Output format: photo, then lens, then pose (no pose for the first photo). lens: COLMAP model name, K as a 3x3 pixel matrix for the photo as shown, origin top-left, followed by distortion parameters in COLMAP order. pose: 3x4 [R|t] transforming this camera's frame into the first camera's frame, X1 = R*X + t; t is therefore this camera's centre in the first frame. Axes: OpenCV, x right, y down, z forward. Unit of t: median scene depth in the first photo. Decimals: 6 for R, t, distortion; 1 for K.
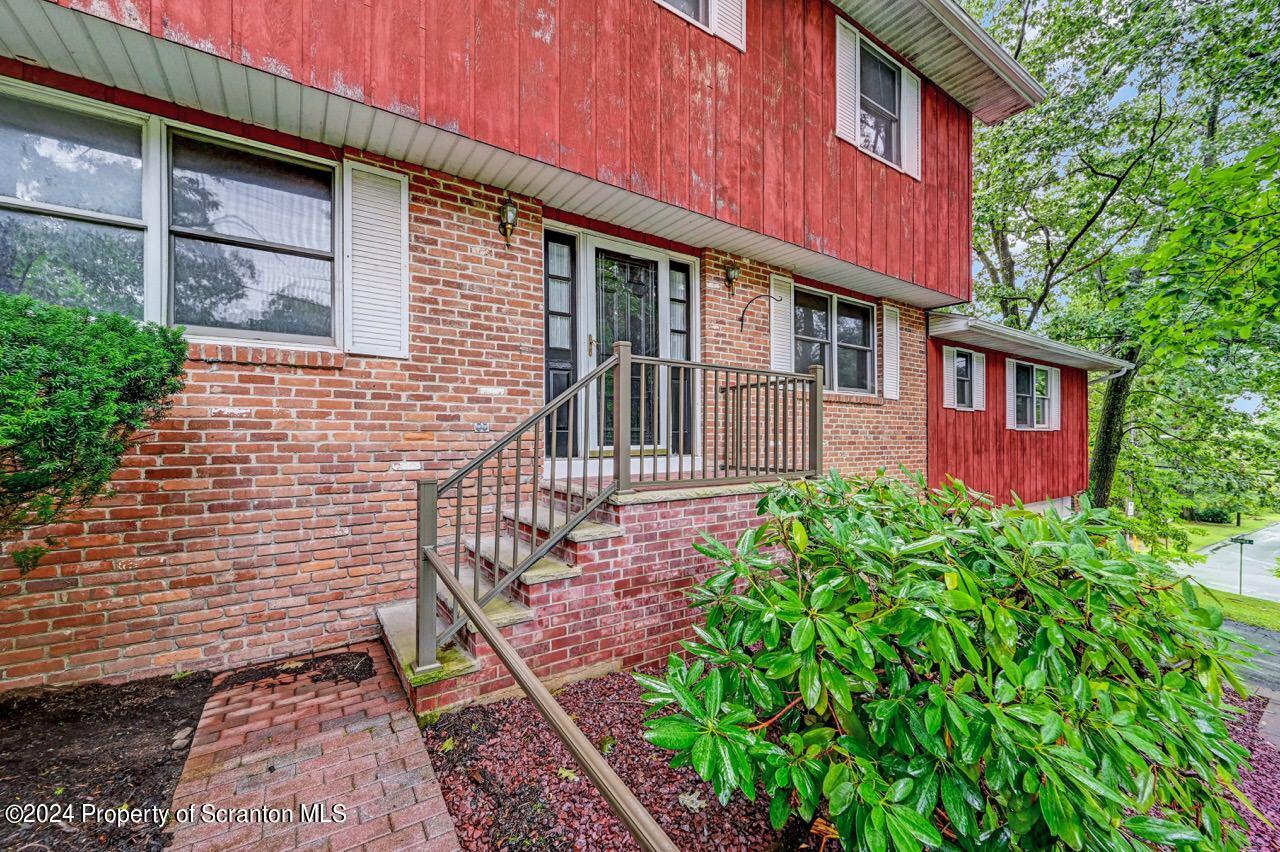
lens RADIAL K [[504.1, 0, 640.0], [0, 504.1, 426.0], [0, 0, 1]] dist [0.001578, 0.000176]
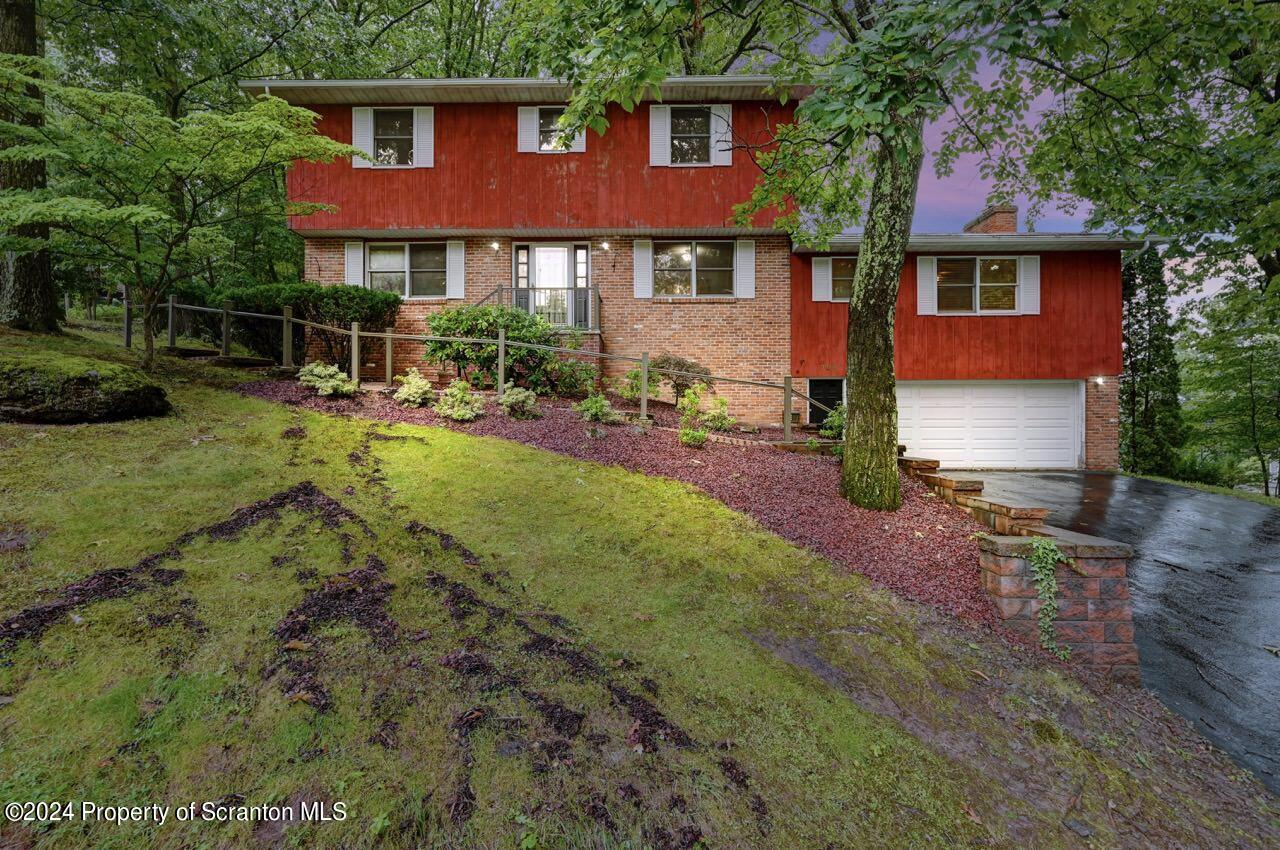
lens RADIAL K [[584.4, 0, 631.0], [0, 584.4, 402.6], [0, 0, 1]] dist [-0.001601, -0.000223]
pose [[0.823180, -0.018558, -0.567477, 1.757727], [0.016632, 0.999825, -0.008570, 0.402215], [0.567537, -0.002384, 0.823344, -1.010470]]
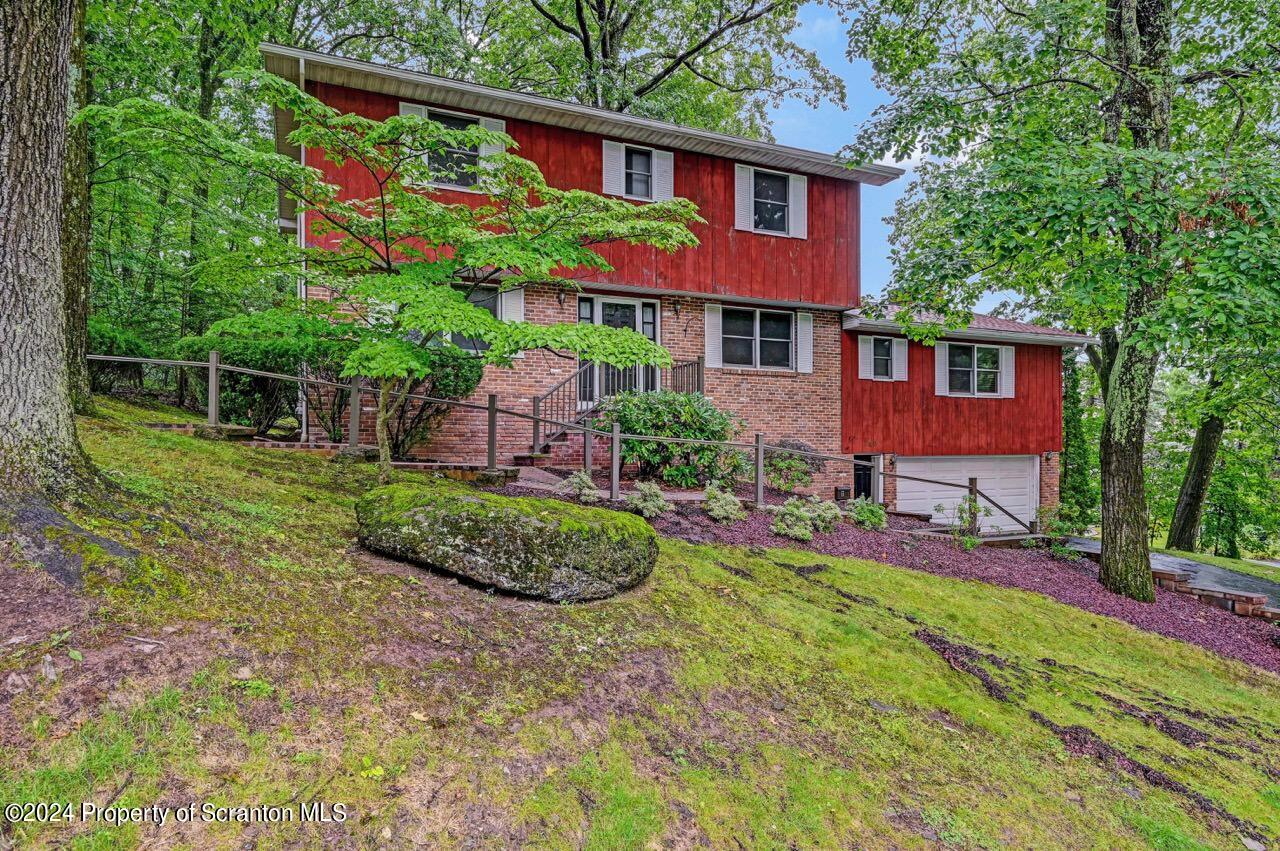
lens RADIAL K [[739.9, 0, 640.0], [0, 739.9, 425.5], [0, 0, 1]] dist [0.003848, -0.001515]
pose [[0.985392, -0.004679, -0.170240, 0.549382], [0.004421, 0.999988, -0.001899, 0.157012], [0.170247, 0.001119, 0.985401, -1.881464]]
